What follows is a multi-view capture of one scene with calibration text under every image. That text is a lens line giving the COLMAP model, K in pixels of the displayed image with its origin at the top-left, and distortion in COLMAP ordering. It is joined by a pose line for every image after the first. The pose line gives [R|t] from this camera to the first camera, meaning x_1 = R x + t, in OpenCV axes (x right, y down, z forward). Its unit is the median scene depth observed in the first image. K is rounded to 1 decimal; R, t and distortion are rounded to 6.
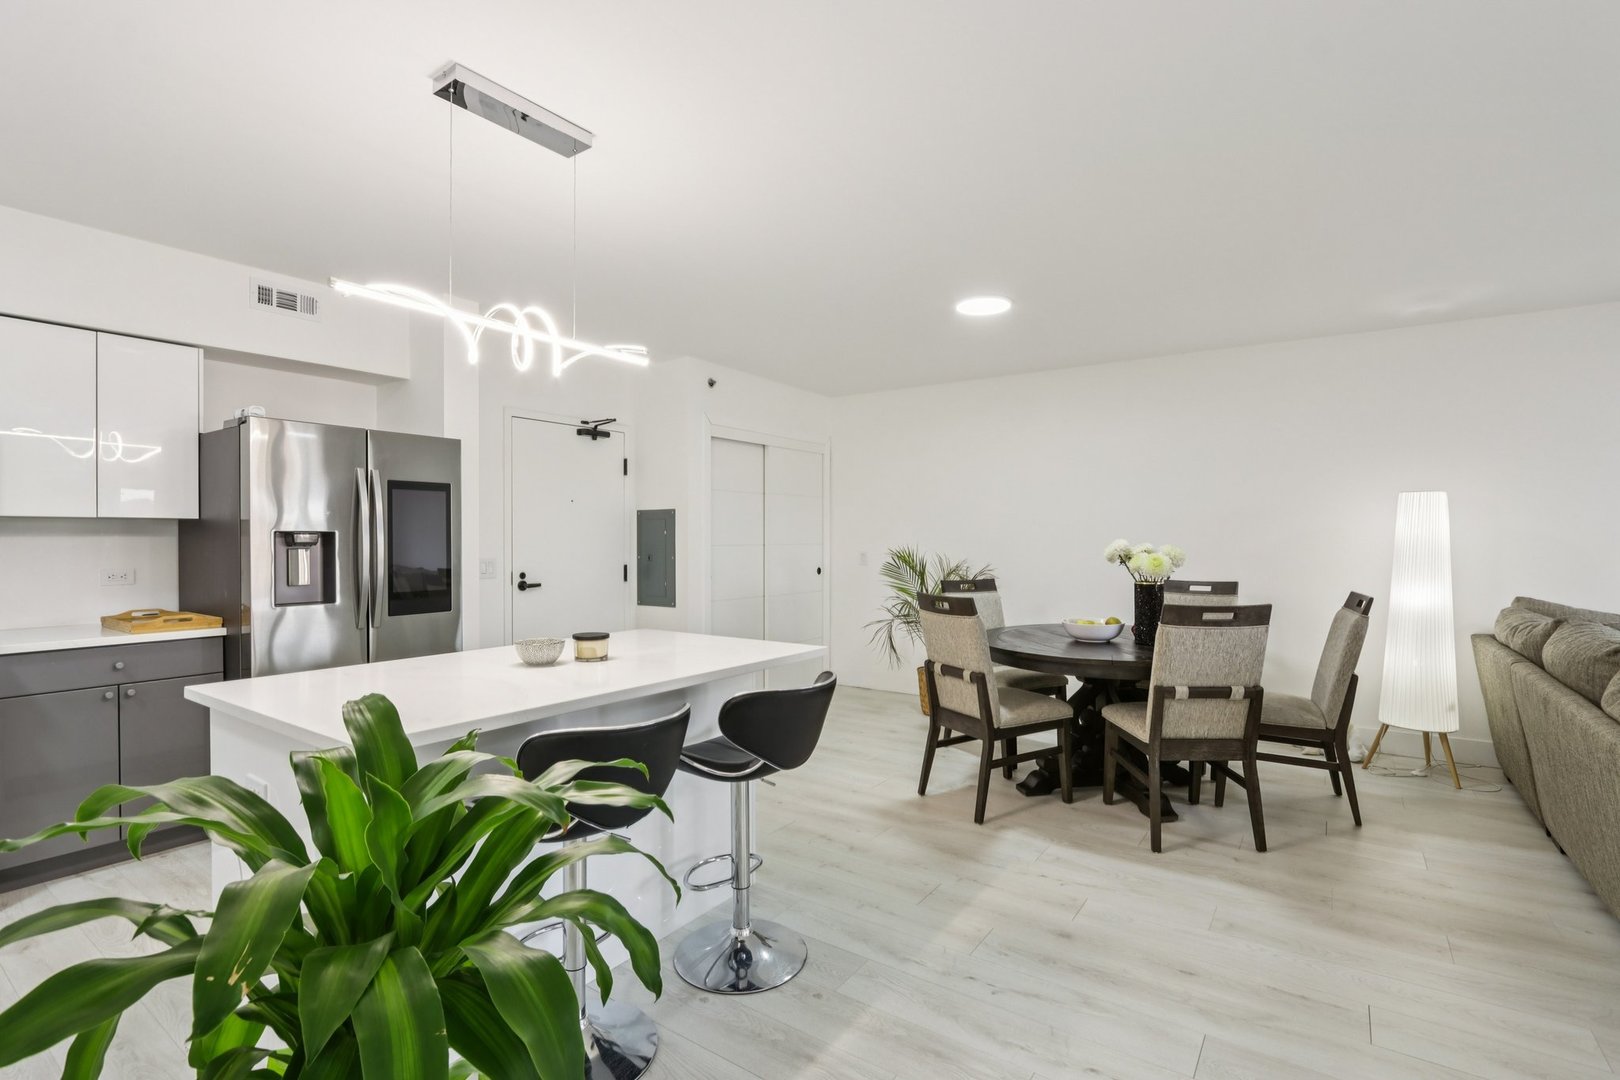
lens RADIAL K [[761.4, 0, 816.6], [0, 761.4, 547.8], [0, 0, 1]] dist [-0.018459, 0.003712]
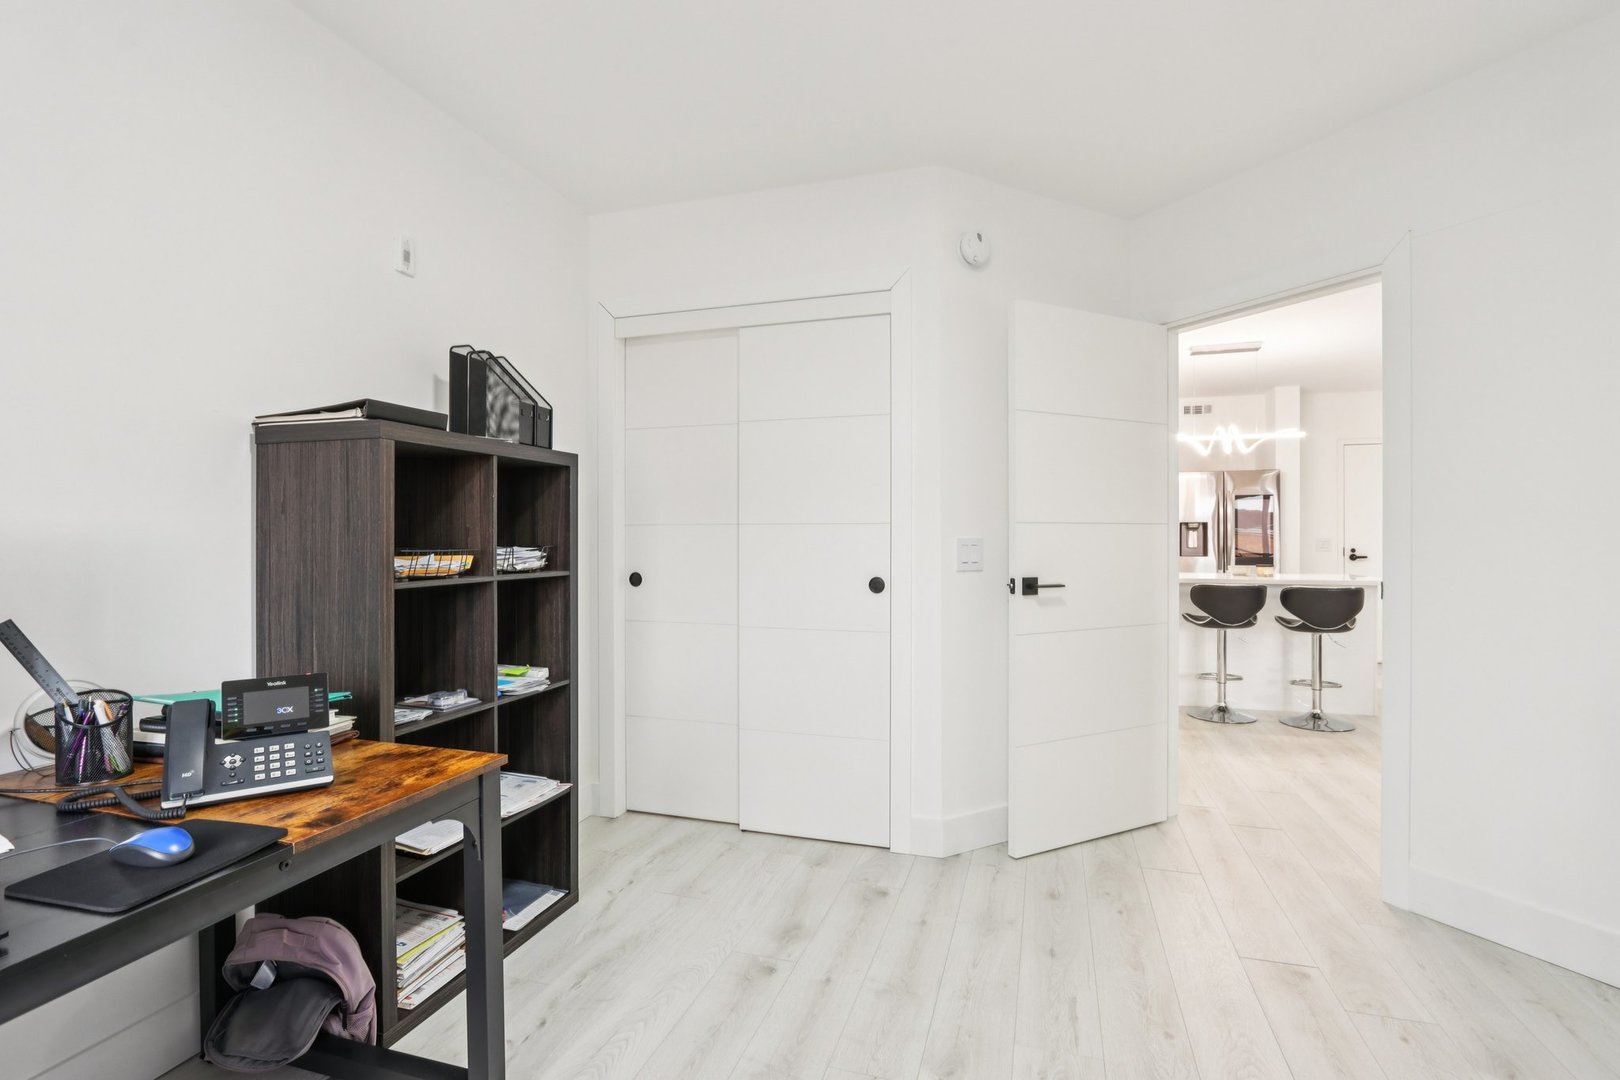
lens RADIAL K [[761.4, 0, 806.5], [0, 761.4, 538.4], [0, 0, 1]] dist [-0.018459, 0.003712]
pose [[0.290081, 0.005262, -0.956988, 0.949471], [-0.010786, 0.999939, 0.002229, 0.028046], [0.956941, 0.009676, 0.290121, -0.600736]]
